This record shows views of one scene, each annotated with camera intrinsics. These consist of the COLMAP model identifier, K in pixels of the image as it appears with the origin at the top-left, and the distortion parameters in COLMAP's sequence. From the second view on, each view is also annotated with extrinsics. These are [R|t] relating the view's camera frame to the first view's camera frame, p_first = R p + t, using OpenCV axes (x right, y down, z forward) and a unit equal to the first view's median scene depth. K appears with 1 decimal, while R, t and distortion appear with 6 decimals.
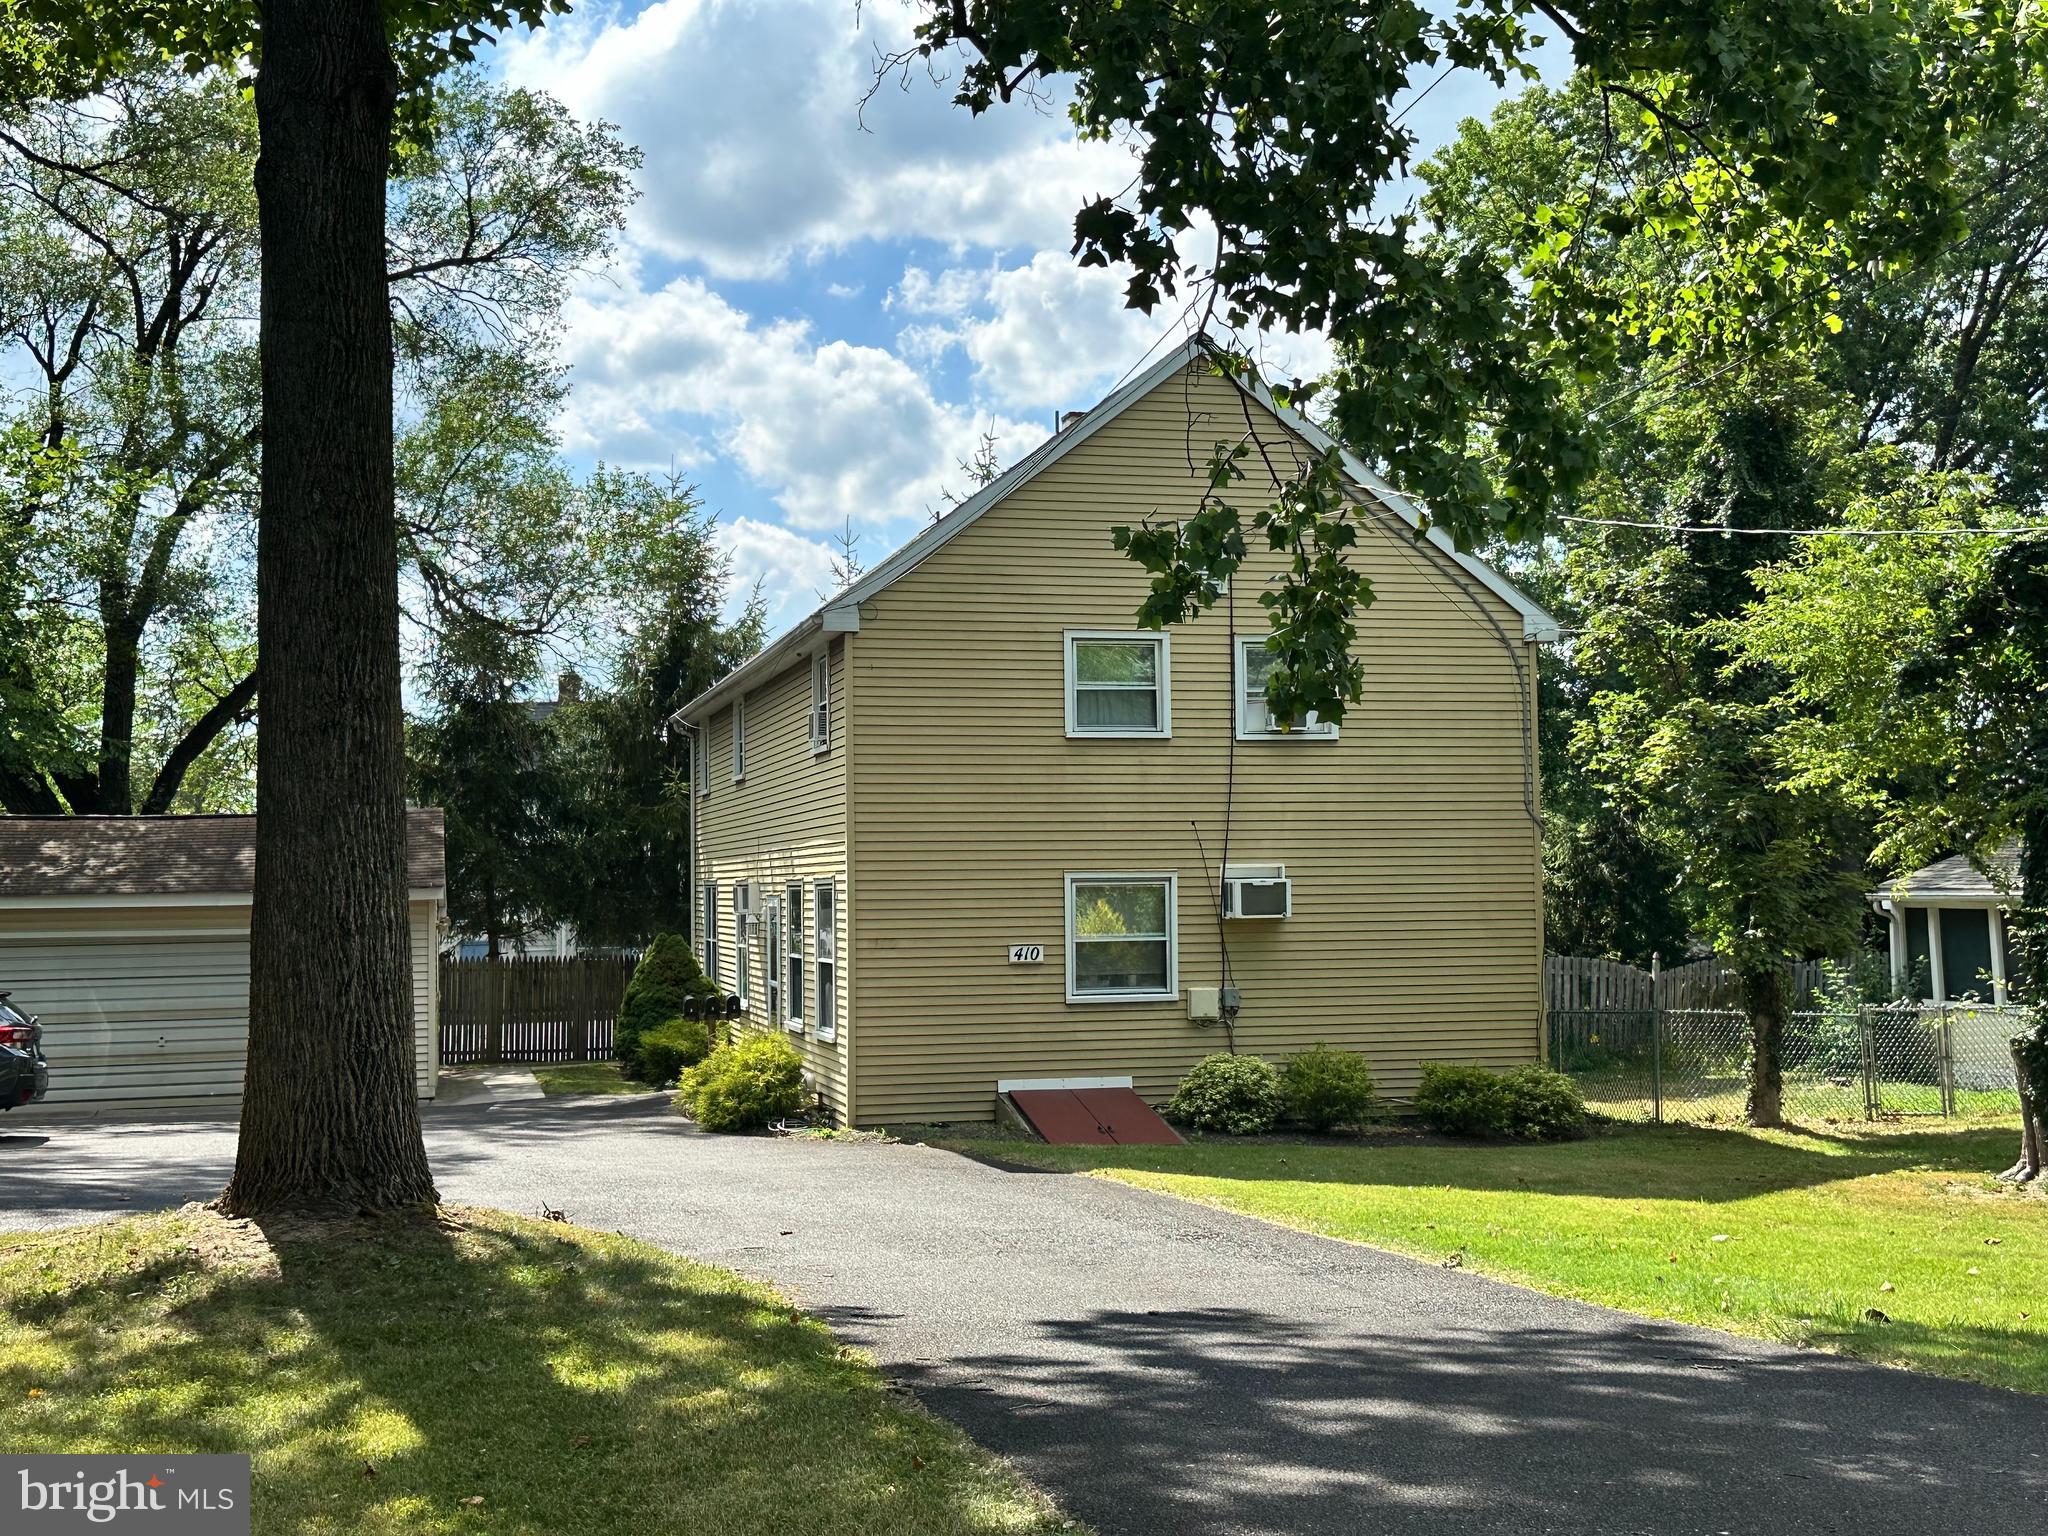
lens RADIAL K [[2325.8, 0, 1022.4], [0, 2325.8, 728.7], [0, 0, 1]] dist [0.150497, -0.308261]
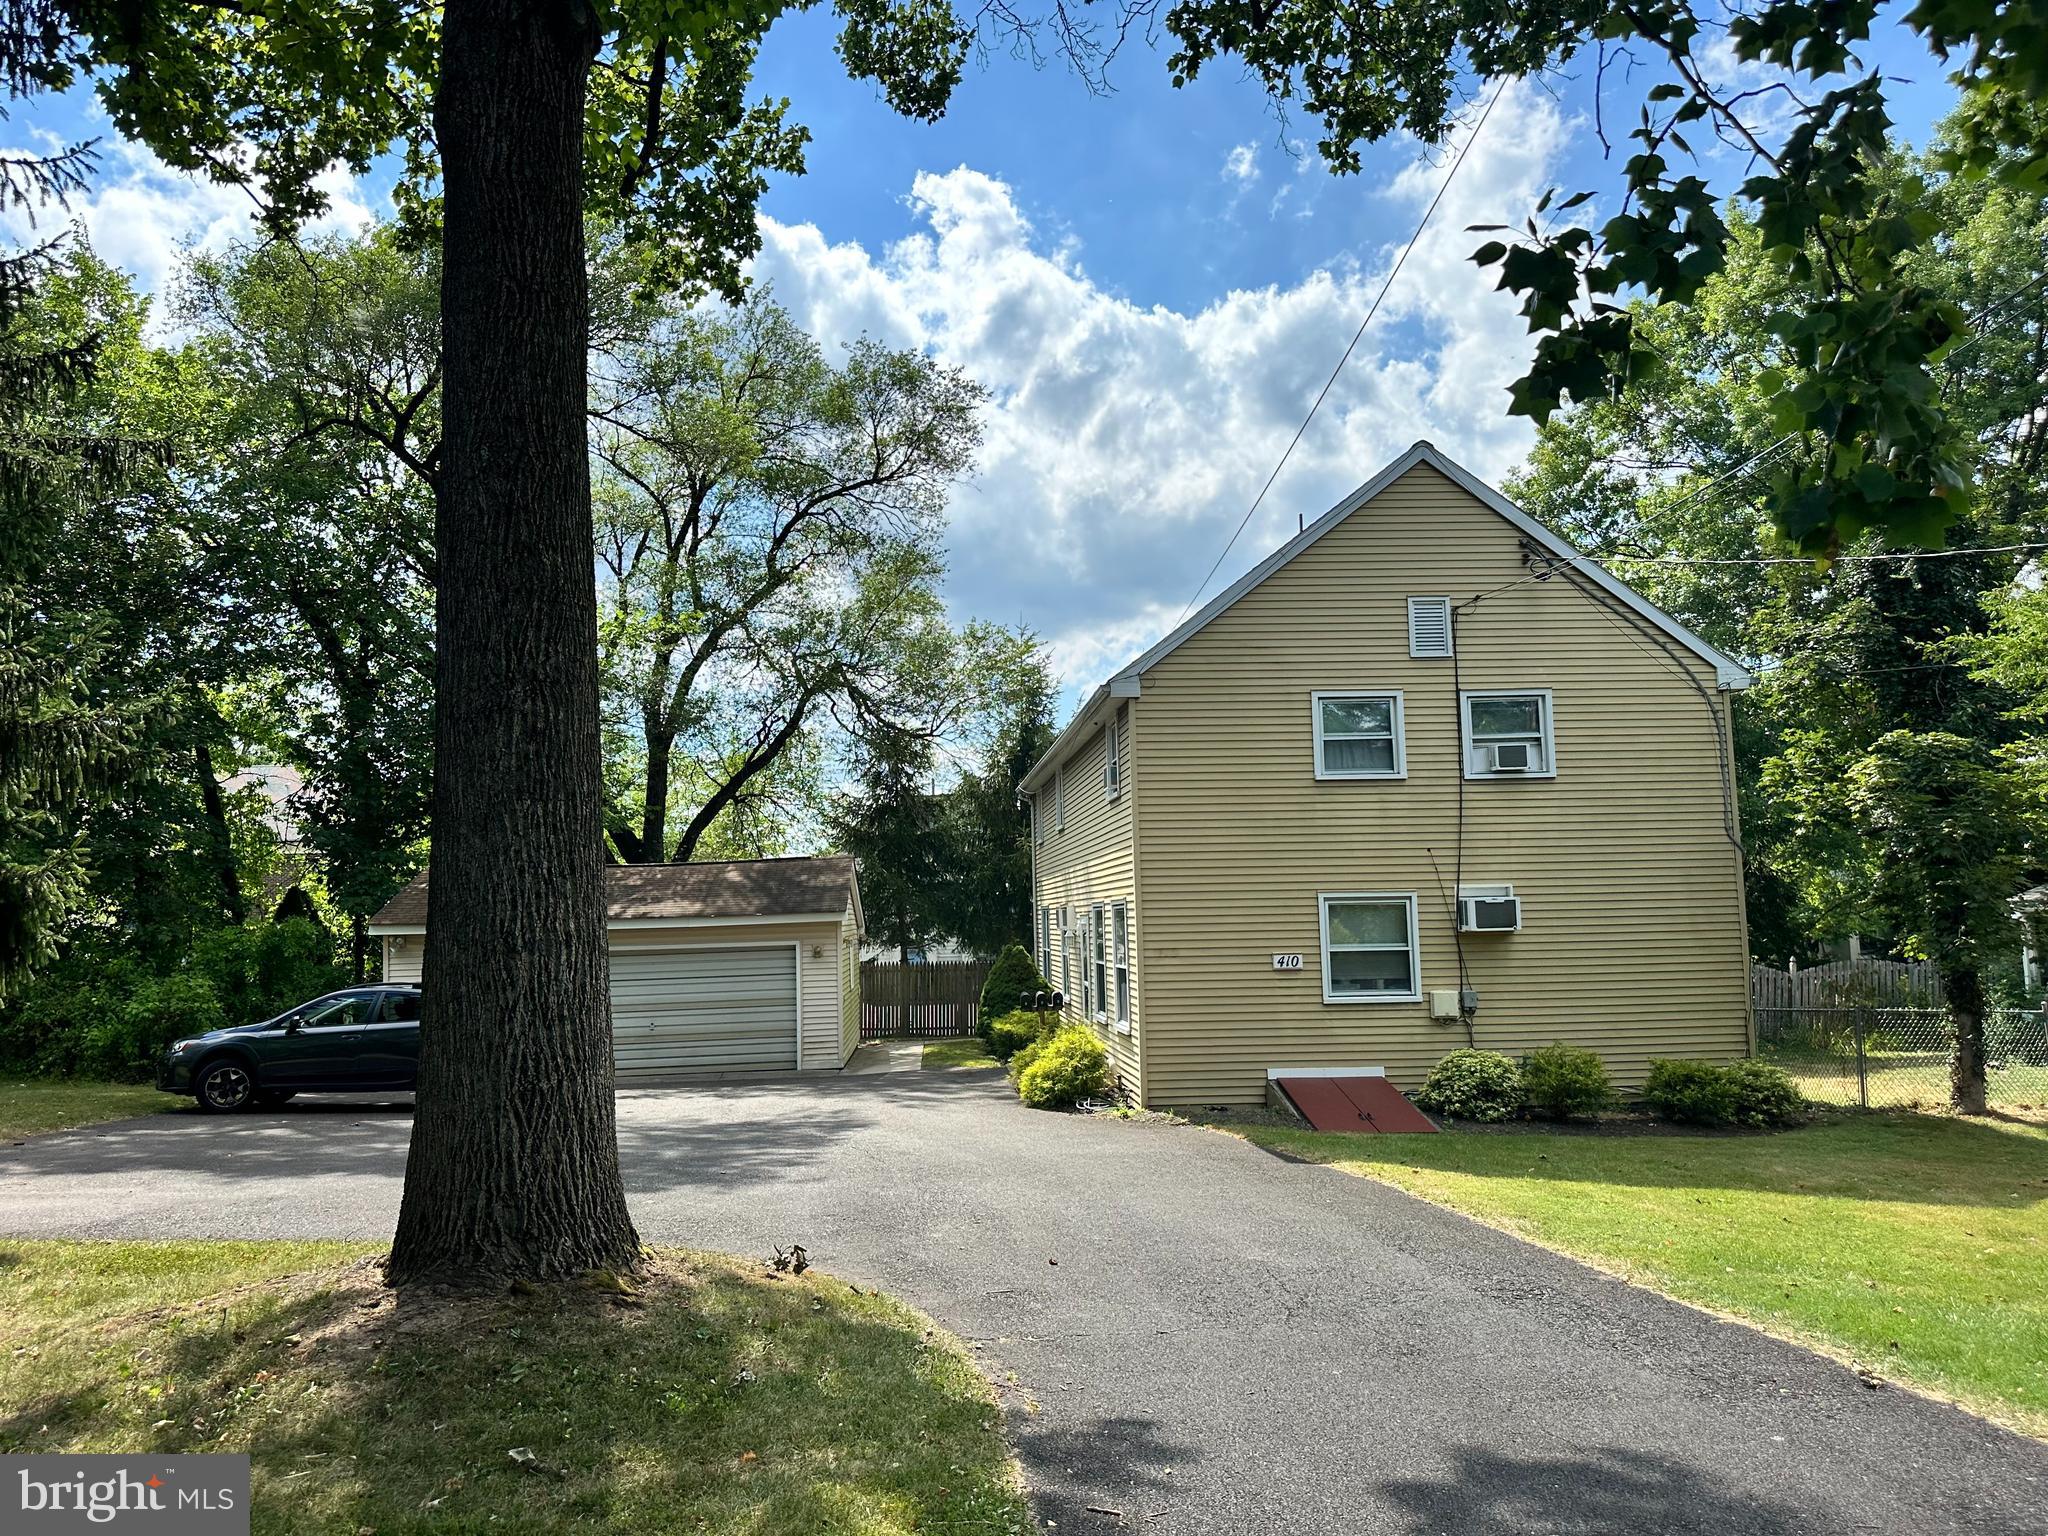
lens RADIAL K [[1434.4, 0, 1030.7], [0, 1434.4, 769.1], [0, 0, 1]] dist [0.161005, -0.302328]
pose [[0.986536, -0.026871, -0.161324, -0.005969], [0.021476, 0.999153, -0.035093, 0.020813], [0.162130, 0.031156, 0.986277, 0.239375]]
